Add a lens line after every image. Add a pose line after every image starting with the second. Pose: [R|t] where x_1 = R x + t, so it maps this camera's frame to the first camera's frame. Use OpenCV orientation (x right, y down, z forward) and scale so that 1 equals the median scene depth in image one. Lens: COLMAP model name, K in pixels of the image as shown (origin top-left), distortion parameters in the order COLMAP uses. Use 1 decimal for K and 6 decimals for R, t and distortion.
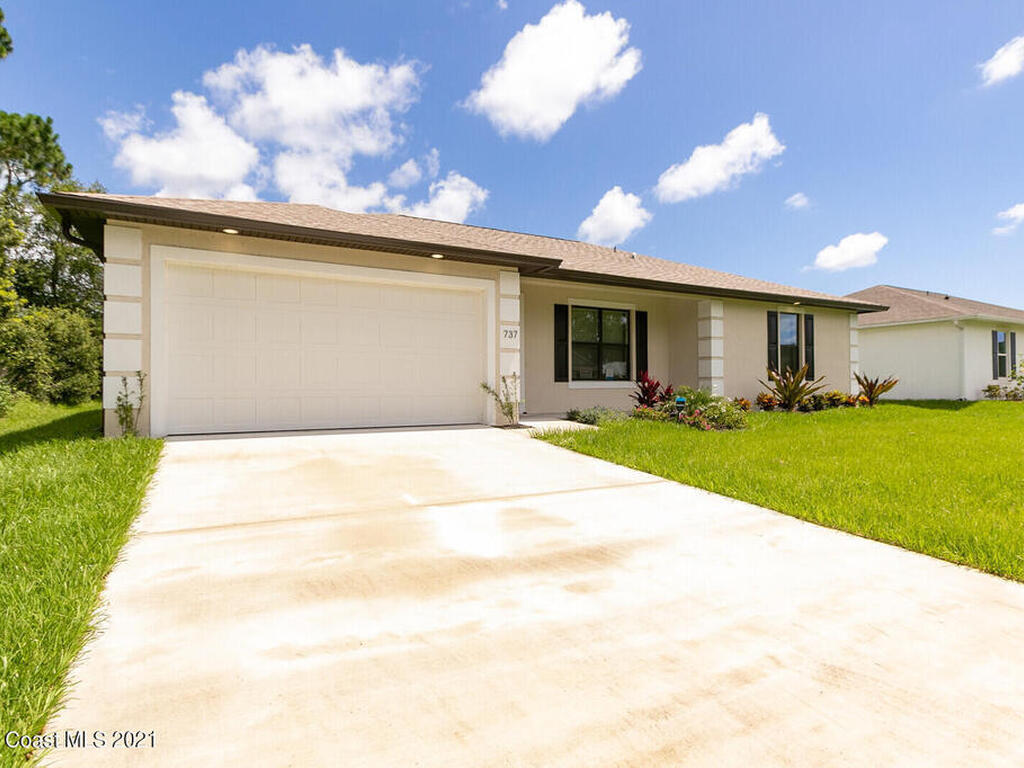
lens RADIAL K [[562.6, 0, 512.0], [0, 562.6, 384.0], [0, 0, 1]] dist [0.001359, 0.001638]
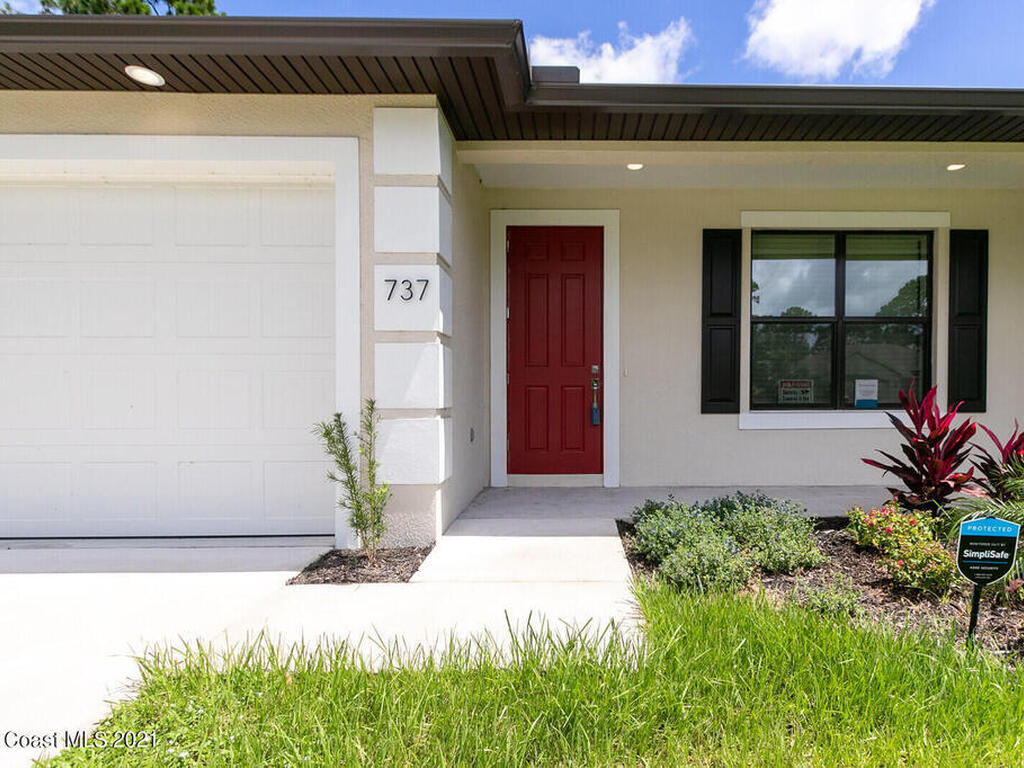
lens RADIAL K [[585.7, 0, 586.7], [0, 585.7, 414.5], [0, 0, 1]] dist [0.001411, -0.000027]
pose [[0.883033, 0.015334, -0.469059, 0.204545], [0.001219, 0.999388, 0.034965, -0.018172], [0.469308, -0.031447, 0.882474, 0.558864]]
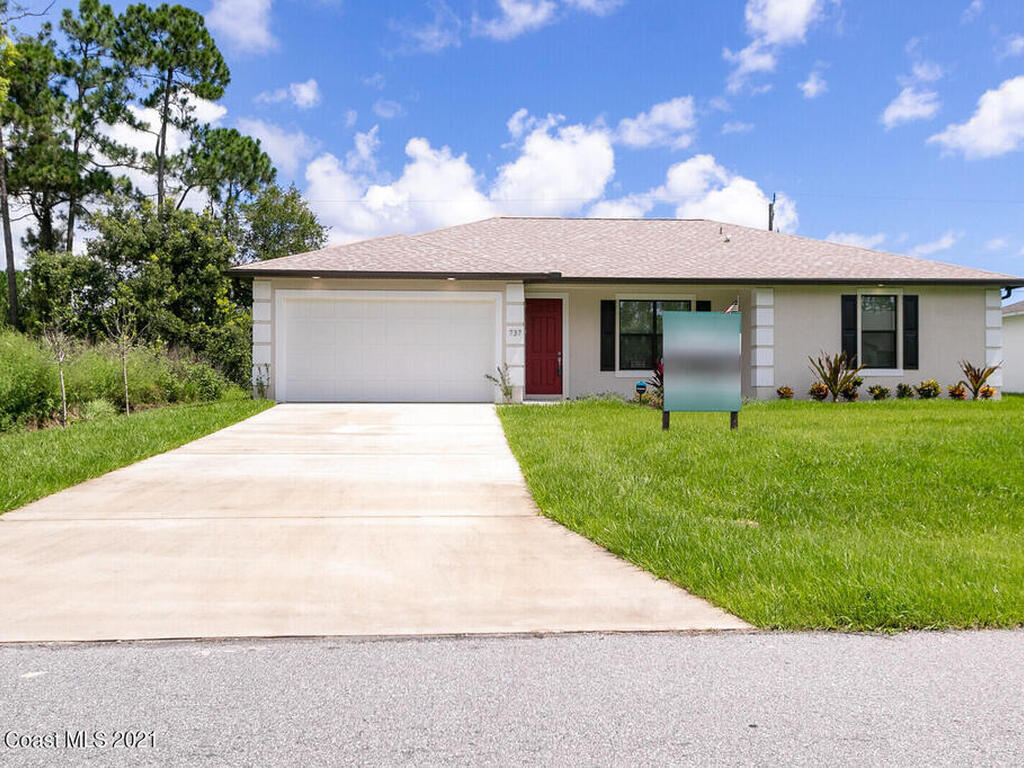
lens RADIAL K [[924.3, 0, 517.2], [0, 924.3, 399.9], [0, 0, 1]] dist [-0.009730, 0.007485]
pose [[0.902428, 0.009195, -0.430743, 0.697322], [-0.001974, 0.999850, 0.017209, 0.021567], [0.430837, -0.014680, 0.902311, -0.689851]]
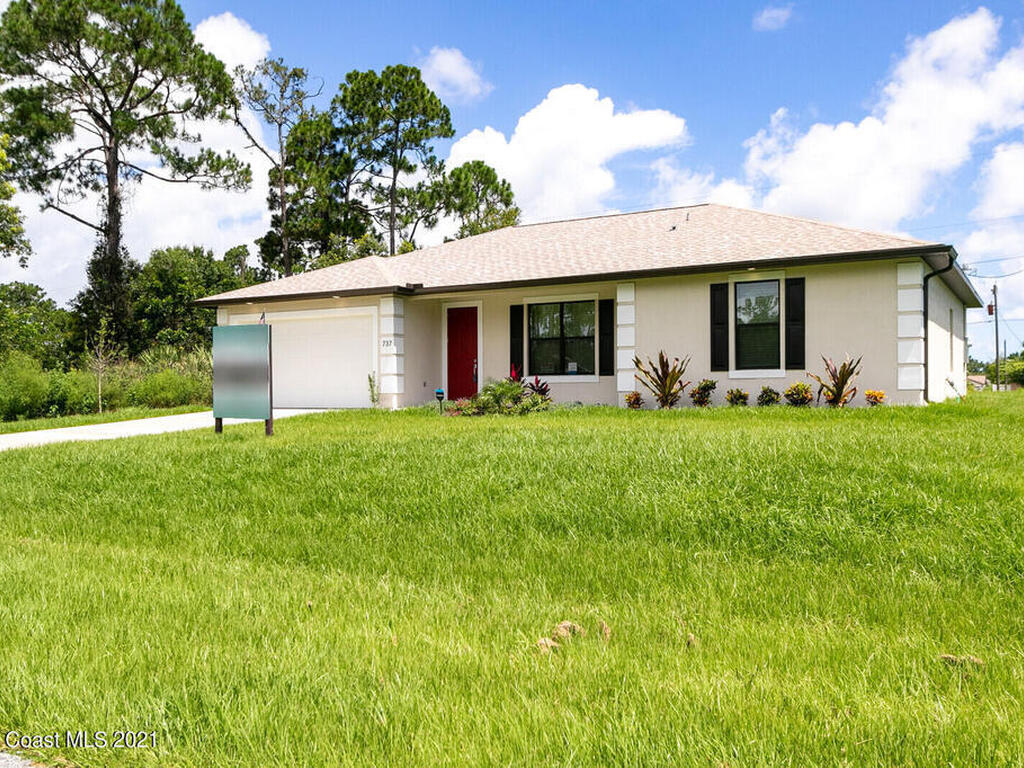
lens RADIAL K [[924.3, 0, 517.2], [0, 924.3, 399.9], [0, 0, 1]] dist [-0.009730, 0.007485]
pose [[0.499665, 0.006207, -0.866197, 1.607952], [0.007649, 0.999904, 0.011578, 0.019238], [0.866185, -0.012411, 0.499569, 0.116167]]
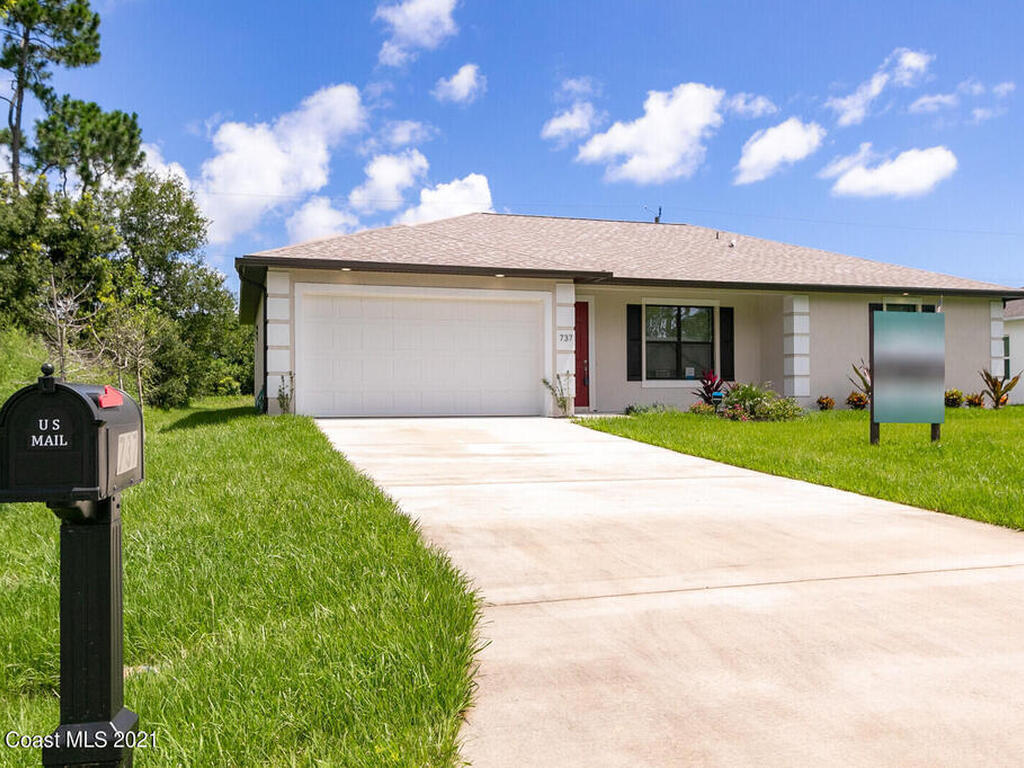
lens RADIAL K [[924.3, 0, 517.2], [0, 924.3, 399.9], [0, 0, 1]] dist [-0.009730, 0.007485]
pose [[0.979816, -0.003261, -0.199874, 0.211145], [0.003711, 0.999991, 0.001881, 0.026034], [0.199867, -0.002584, 0.979820, -0.662384]]
